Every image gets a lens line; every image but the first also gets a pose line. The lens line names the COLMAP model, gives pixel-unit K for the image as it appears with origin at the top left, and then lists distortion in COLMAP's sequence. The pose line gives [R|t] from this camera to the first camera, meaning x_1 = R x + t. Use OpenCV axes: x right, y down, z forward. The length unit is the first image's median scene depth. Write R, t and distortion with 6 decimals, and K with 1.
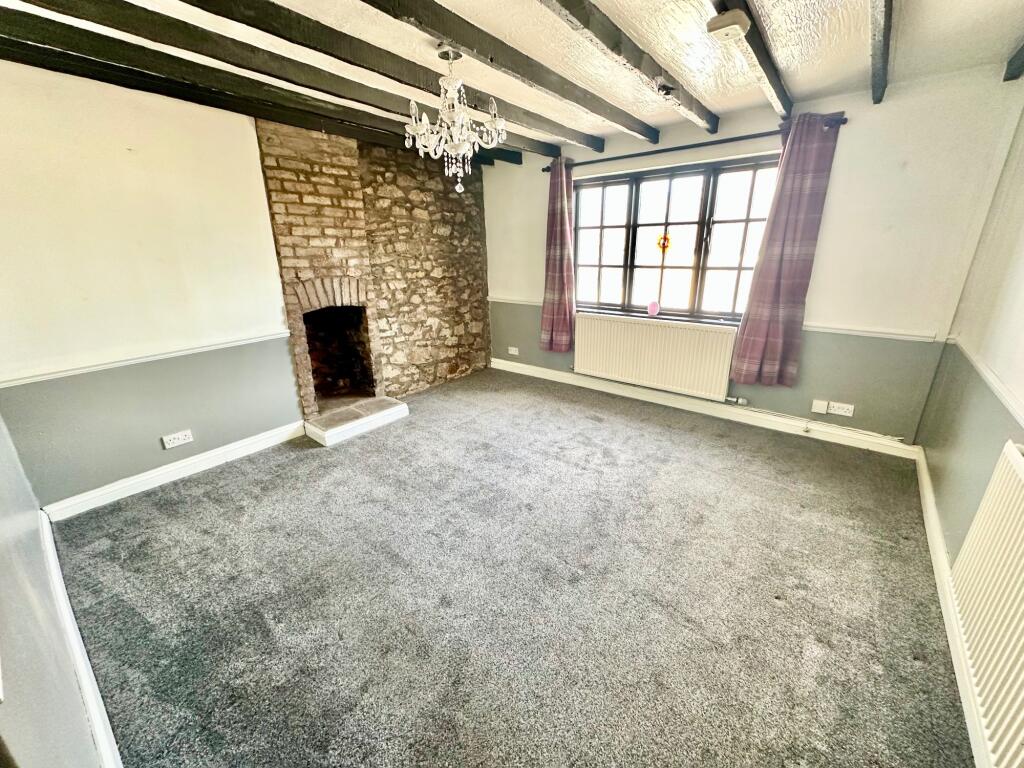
lens RADIAL K [[411.3, 0, 511.4], [0, 411.3, 387.1], [0, 0, 1]] dist [0.002161, 0.000457]
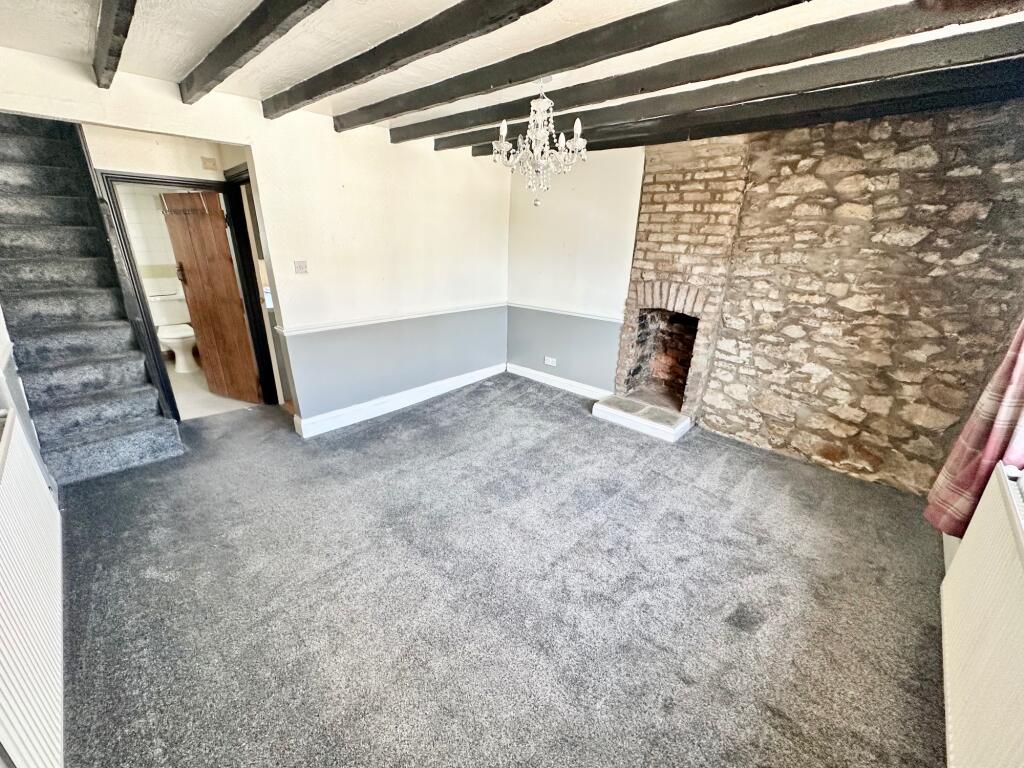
lens RADIAL K [[411.3, 0, 508.8], [0, 411.3, 387.3], [0, 0, 1]] dist [0.002161, 0.000457]
pose [[-0.088368, 0.356249, -0.930203, 0.588660], [-0.343972, 0.865495, 0.364144, -0.247283], [0.934812, 0.352143, 0.046057, 0.600320]]
